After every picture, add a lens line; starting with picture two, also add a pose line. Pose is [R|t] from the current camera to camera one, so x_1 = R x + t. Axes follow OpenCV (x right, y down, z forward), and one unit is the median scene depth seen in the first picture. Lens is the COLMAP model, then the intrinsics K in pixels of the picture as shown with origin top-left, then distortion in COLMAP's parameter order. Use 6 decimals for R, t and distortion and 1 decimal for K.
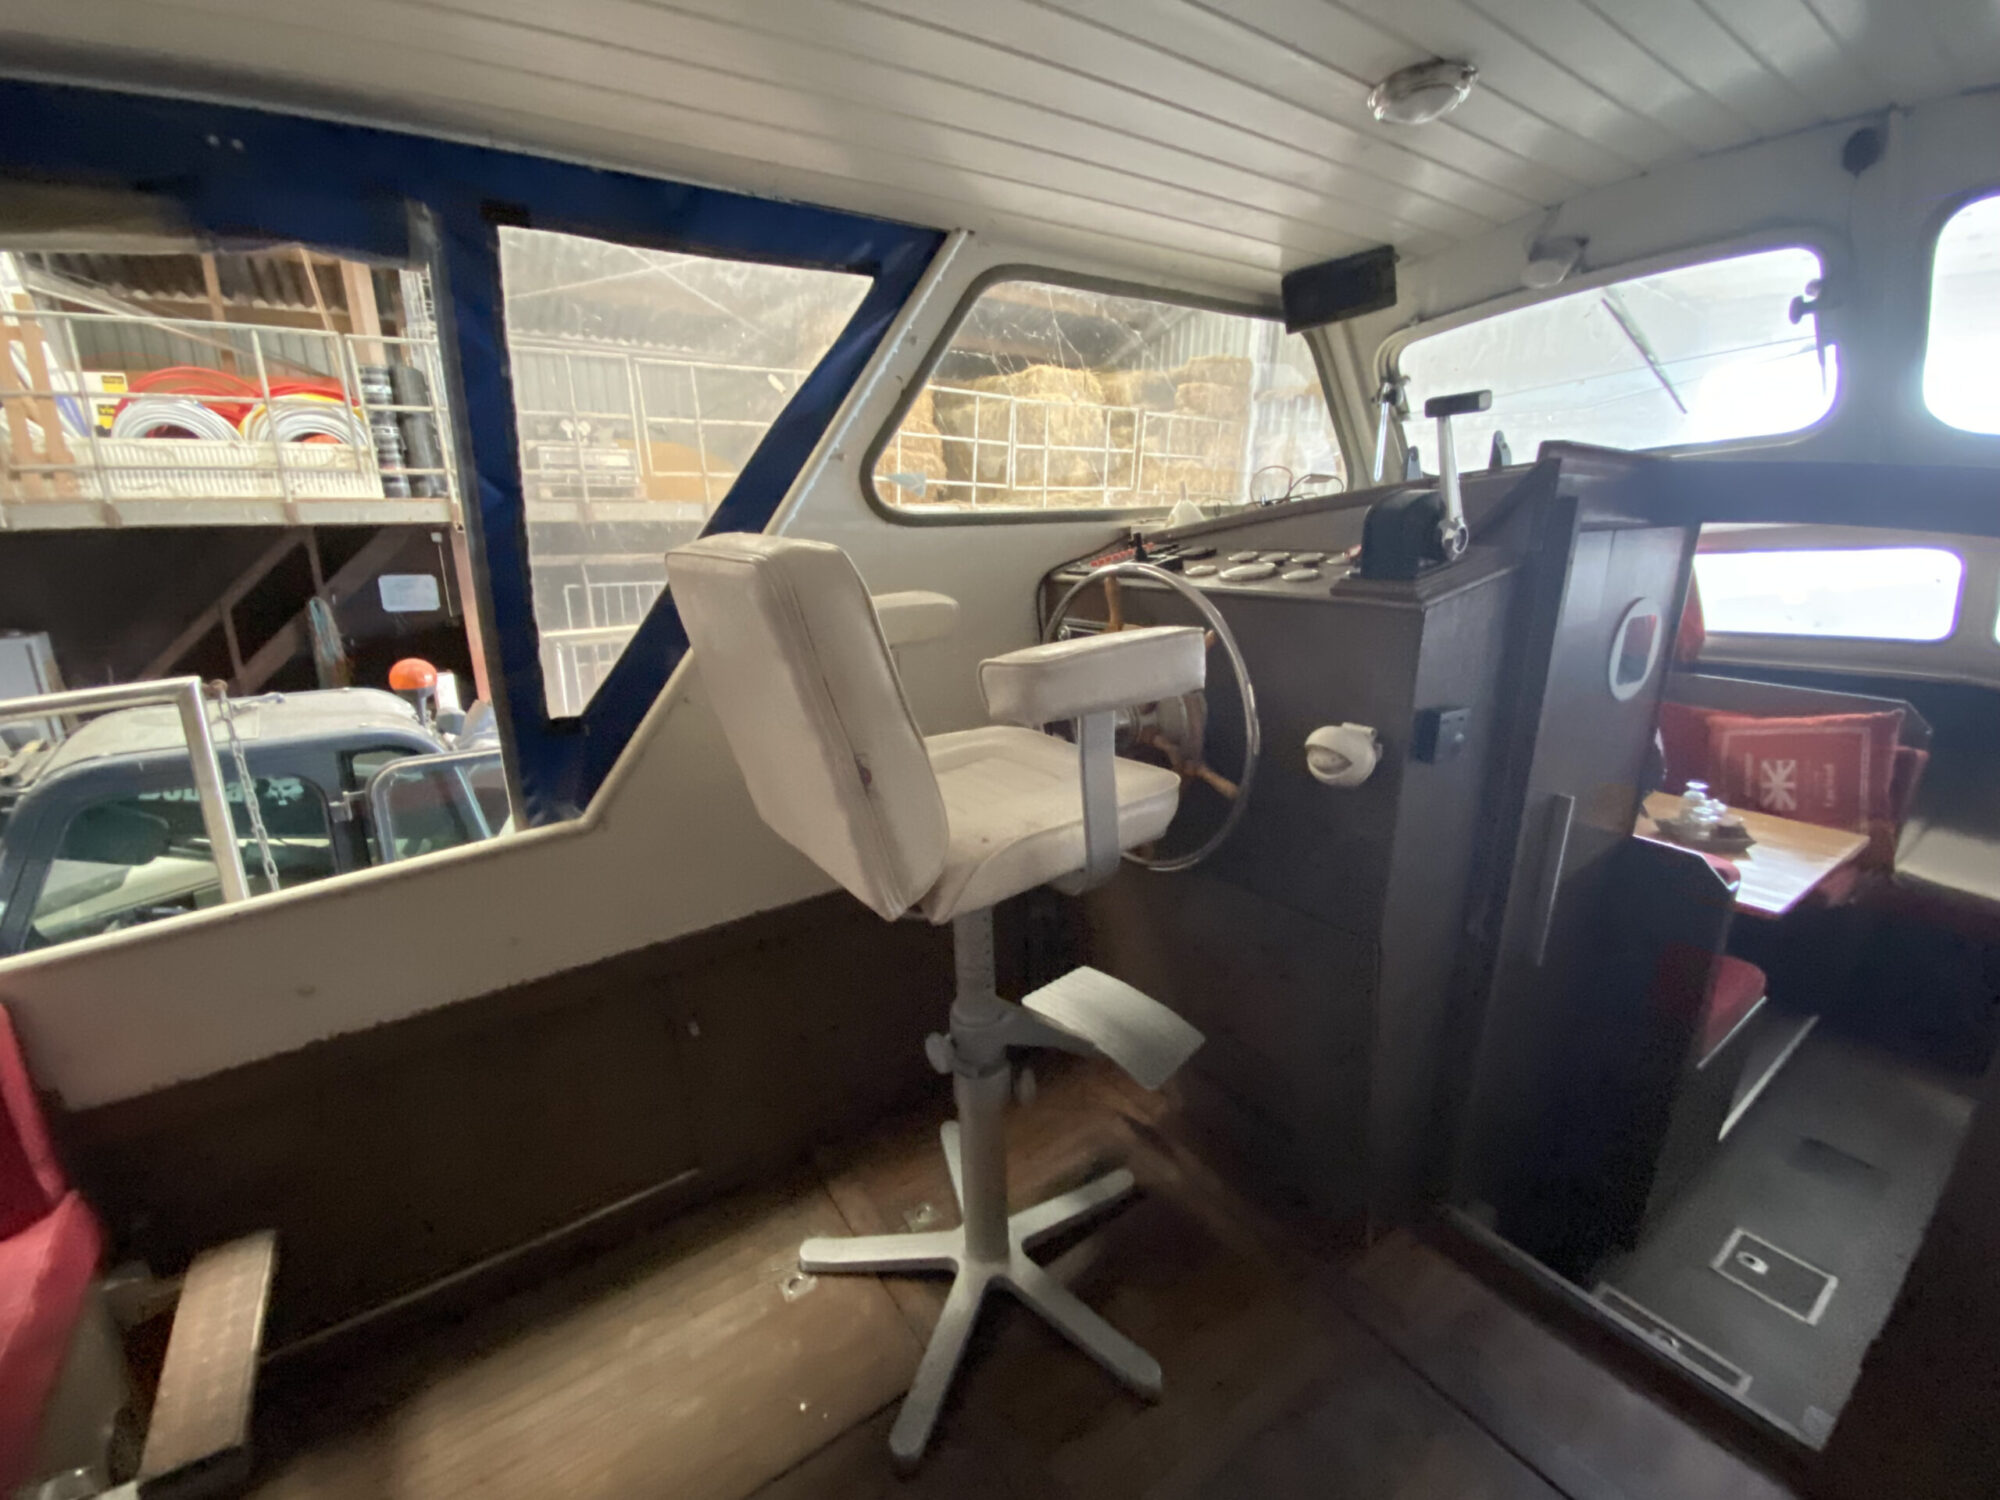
lens RADIAL K [[806.3, 0, 989.4], [0, 806.3, 756.0], [0, 0, 1]] dist [0.011609, -0.017727]
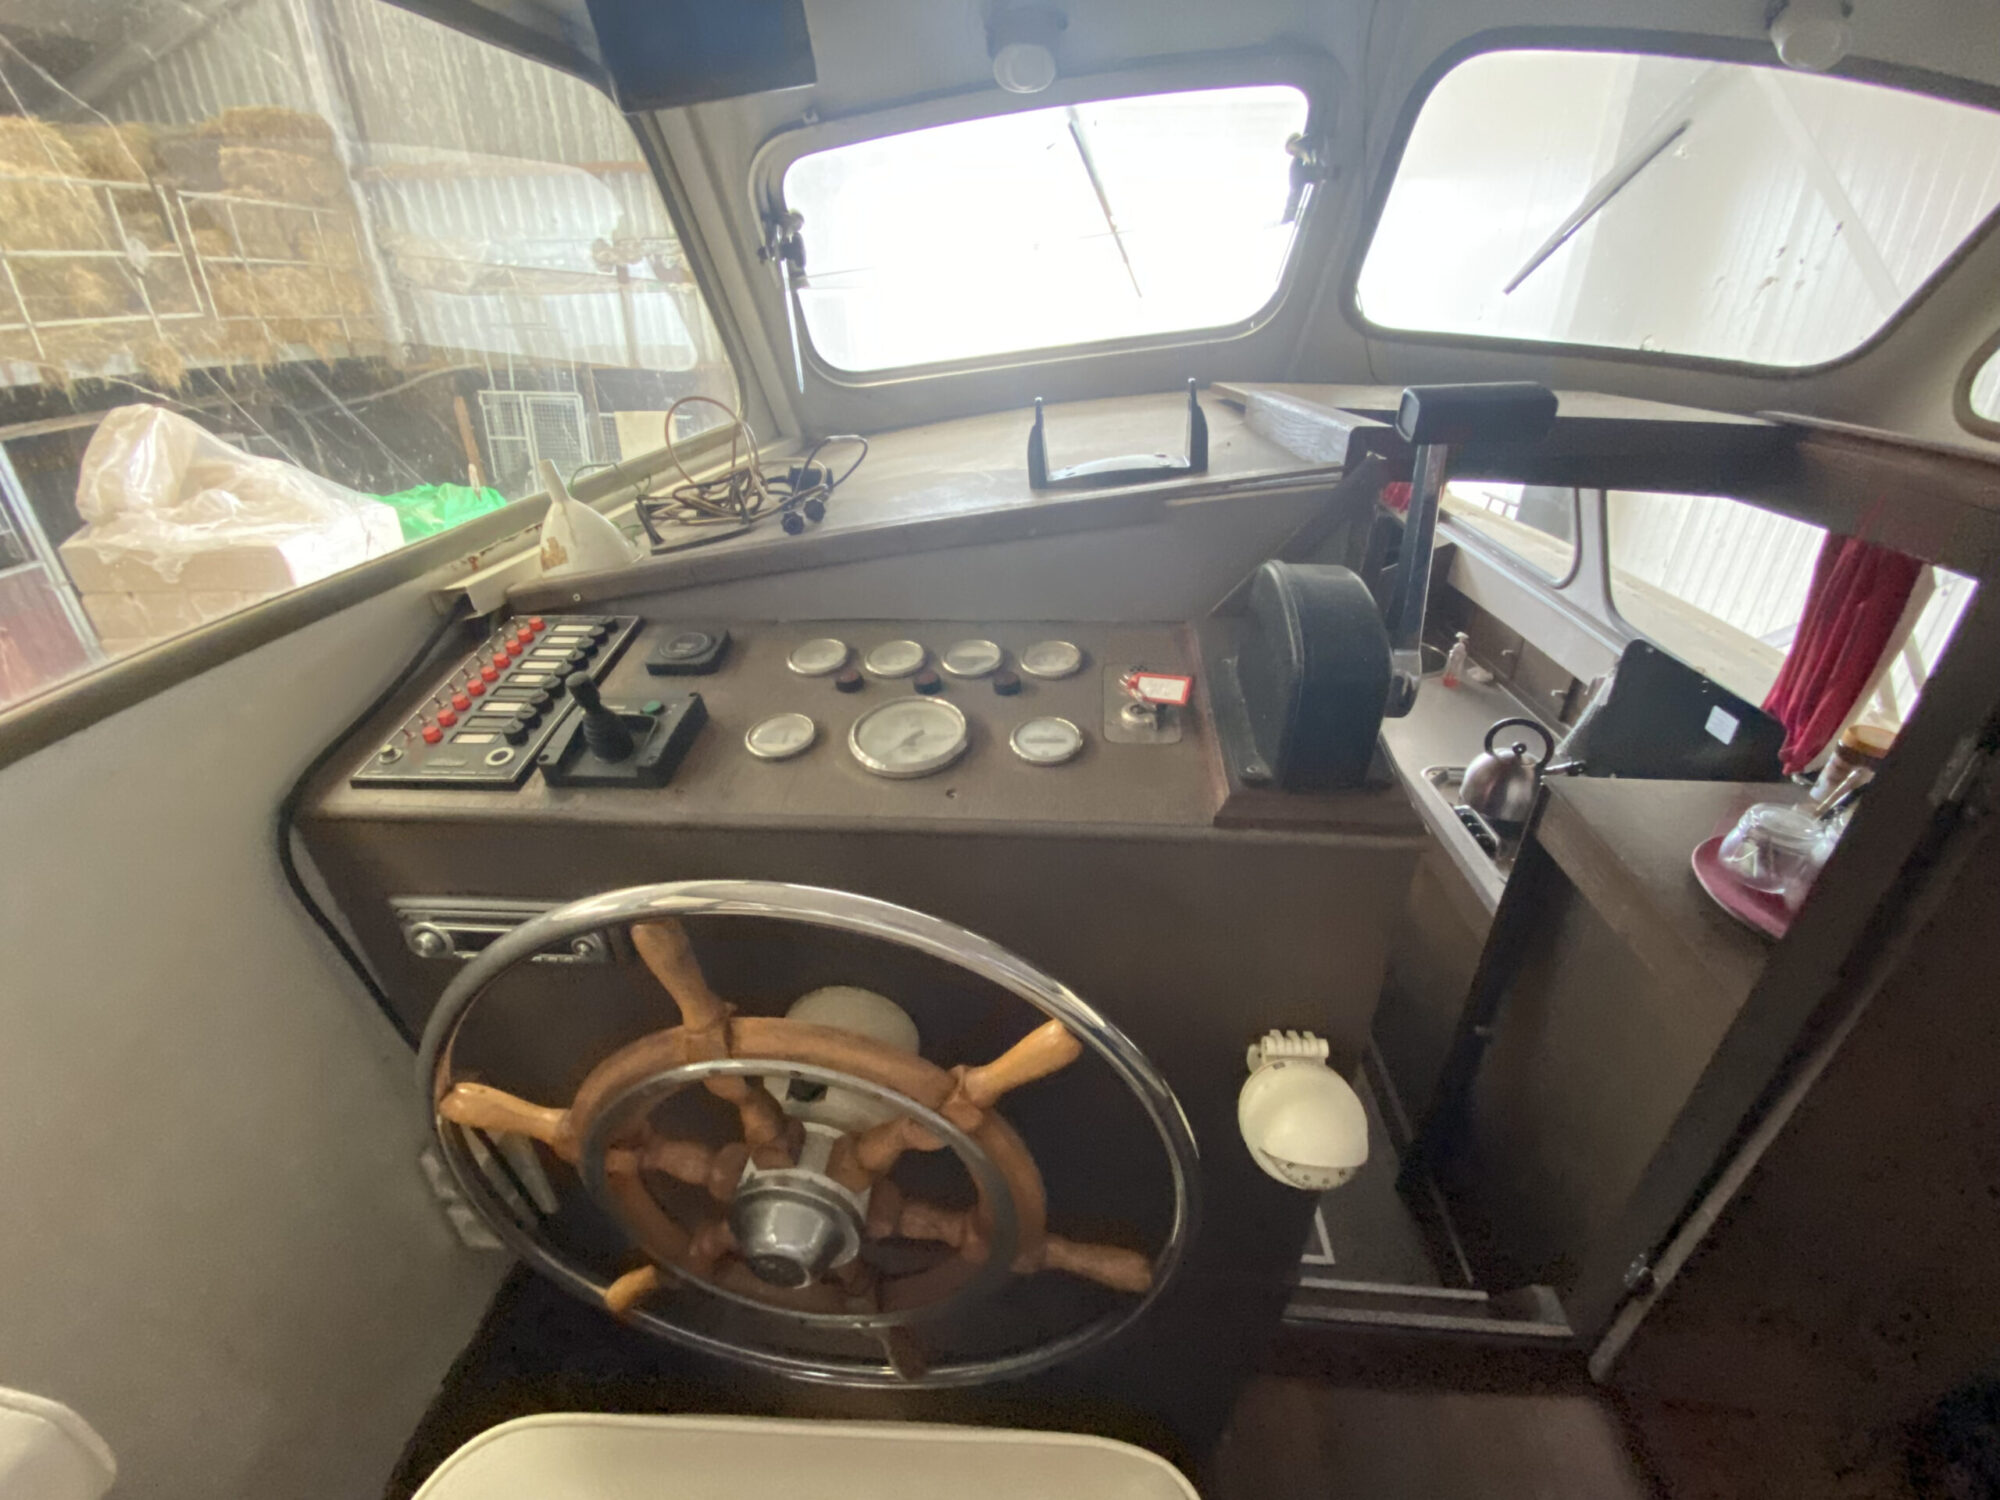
lens RADIAL K [[820.0, 0, 985.7], [0, 820.0, 751.3], [0, 0, 1]] dist [0.012080, -0.016637]
pose [[0.637141, -0.373516, 0.674194, 0.009602], [0.239262, 0.927364, 0.287664, -0.086348], [-0.732670, -0.021973, 0.680230, 0.167837]]
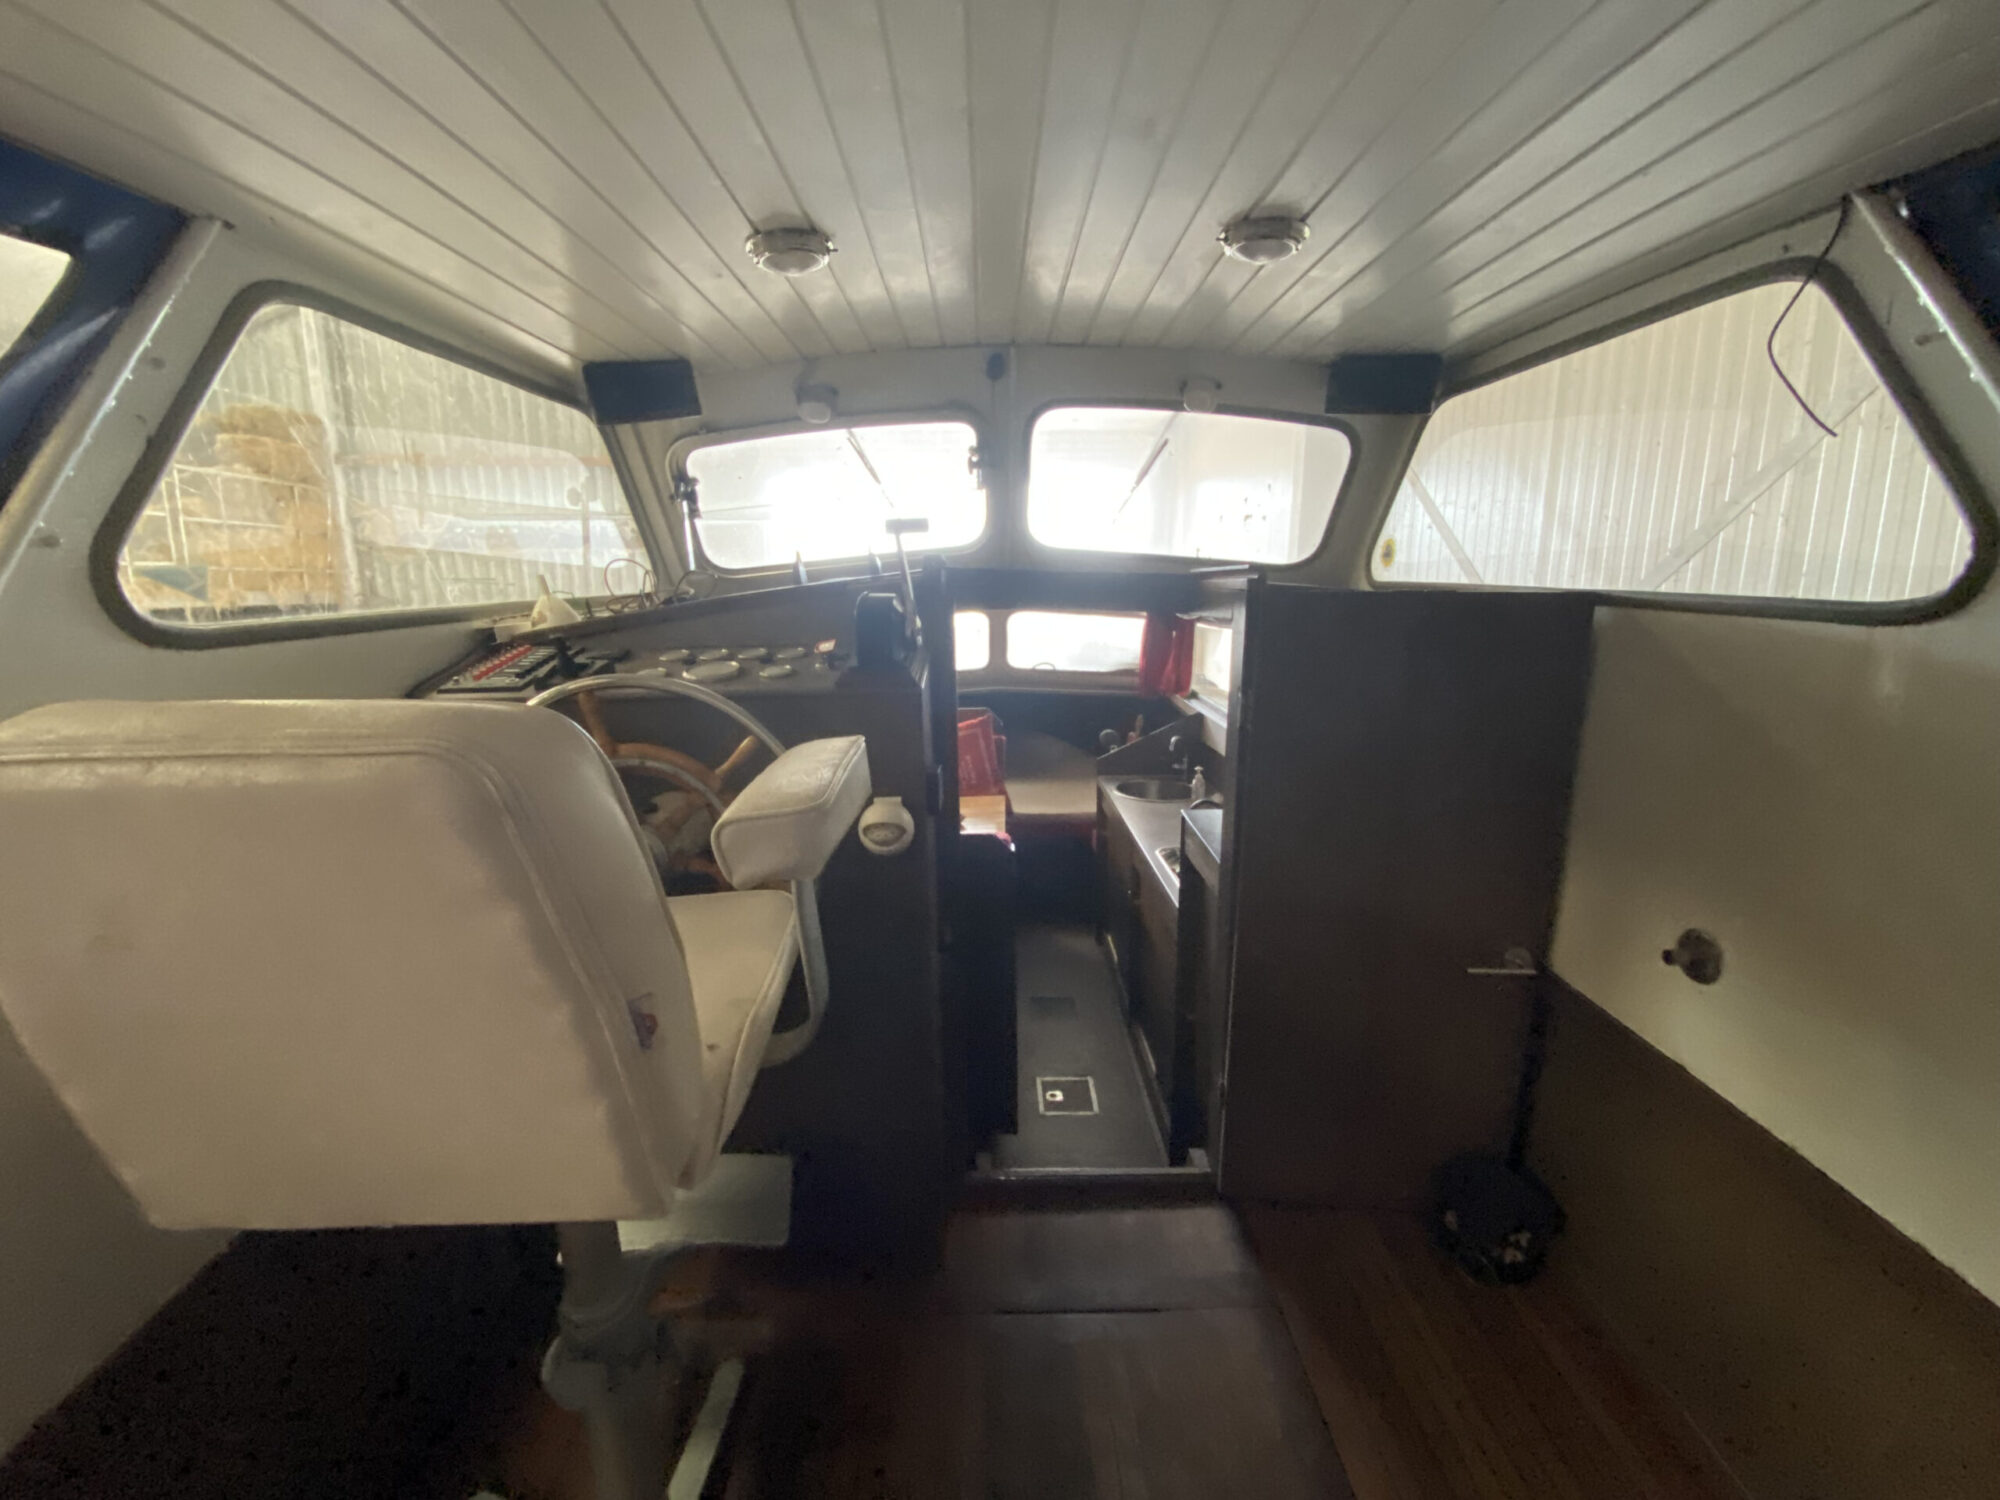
lens RADIAL K [[806.3, 0, 989.4], [0, 806.3, 756.0], [0, 0, 1]] dist [0.011609, -0.017727]
pose [[0.553662, -0.177550, 0.813594, -0.077173], [0.247754, 0.967885, 0.042621, -0.022388], [-0.795033, 0.177973, 0.579869, 0.048099]]
